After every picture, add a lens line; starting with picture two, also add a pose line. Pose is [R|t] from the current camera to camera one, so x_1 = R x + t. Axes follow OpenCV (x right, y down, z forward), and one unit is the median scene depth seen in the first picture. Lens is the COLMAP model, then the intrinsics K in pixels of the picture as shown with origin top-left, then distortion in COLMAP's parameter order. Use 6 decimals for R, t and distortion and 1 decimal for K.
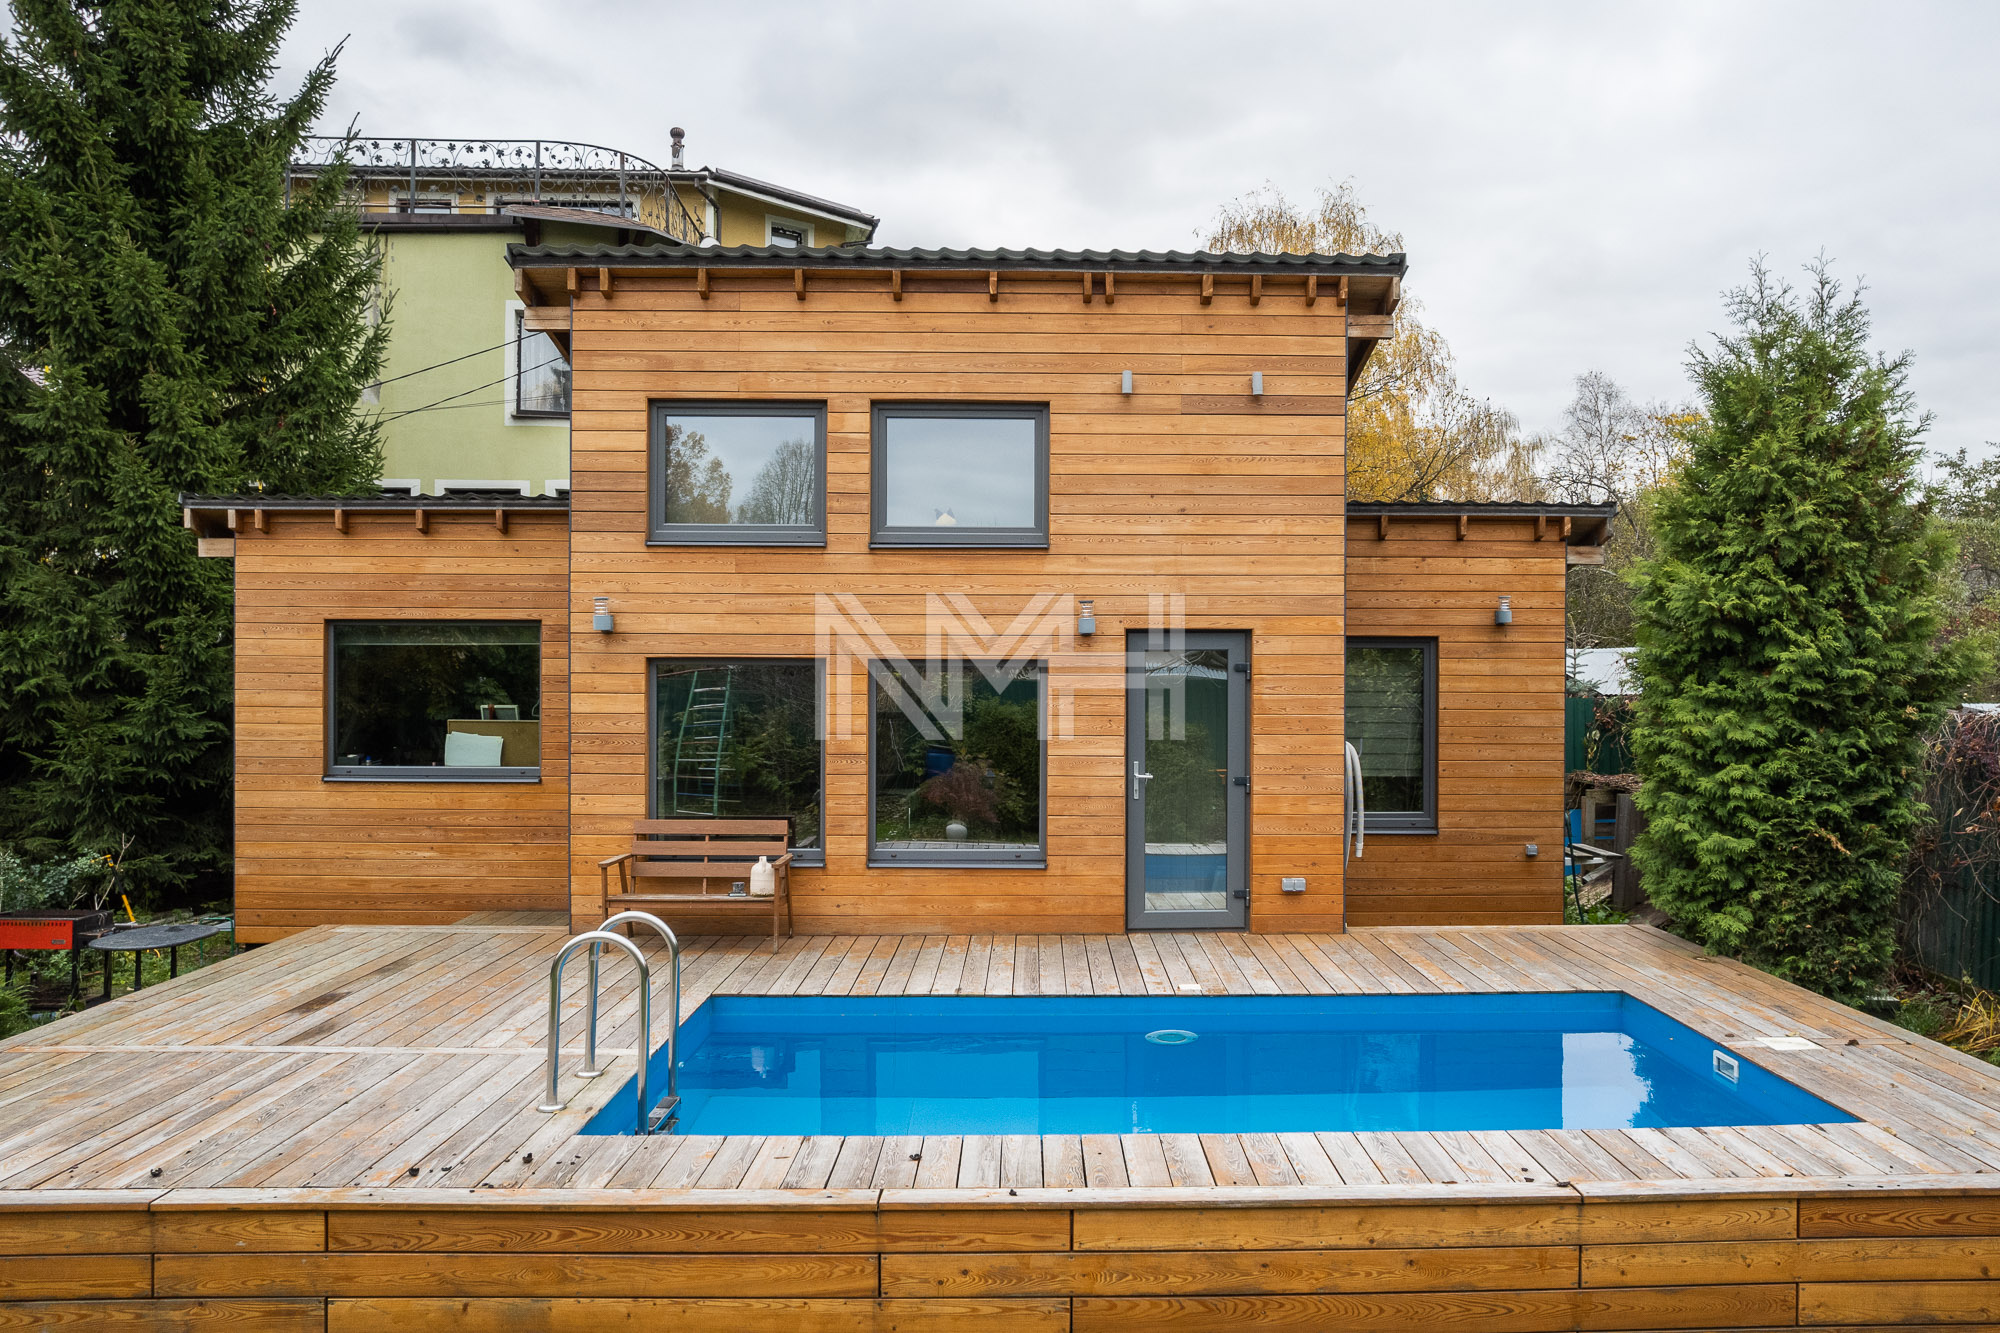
lens RADIAL K [[1535.0, 0, 1081.2], [0, 1535.0, 669.7], [0, 0, 1]] dist [-0.002977, 0.001533]
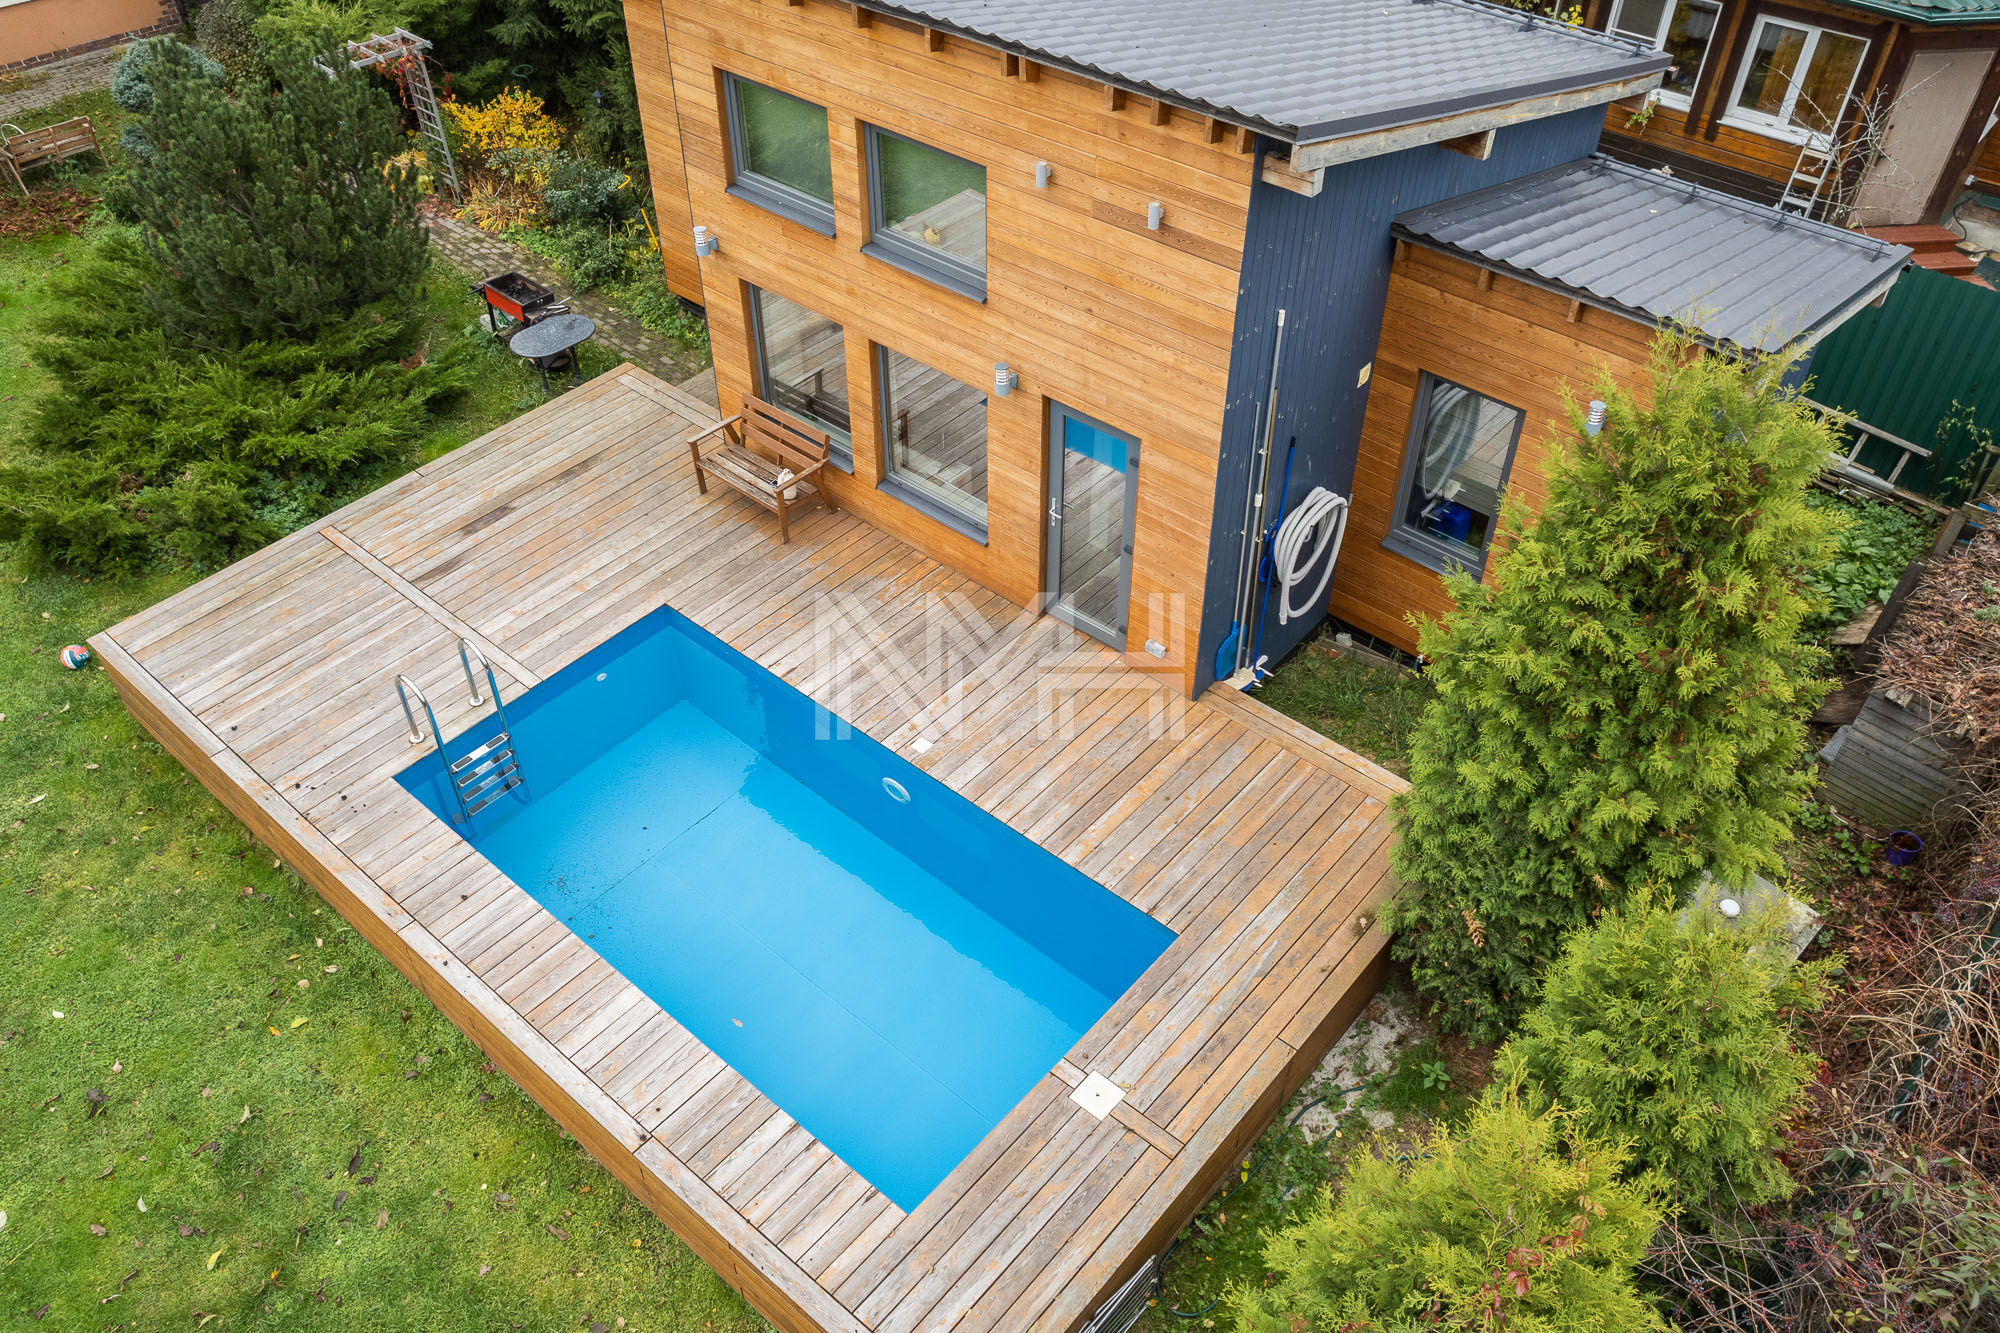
lens RADIAL K [[1525.9, 0, 1000.0], [0, 1525.9, 666.5], [0, 0, 1]] dist [0.001205, -0.000471]
pose [[0.738184, 0.454586, -0.498433, 0.730970], [0.003421, 0.736326, 0.676618, -0.710589], [0.674590, -0.501174, 0.541989, 0.379827]]
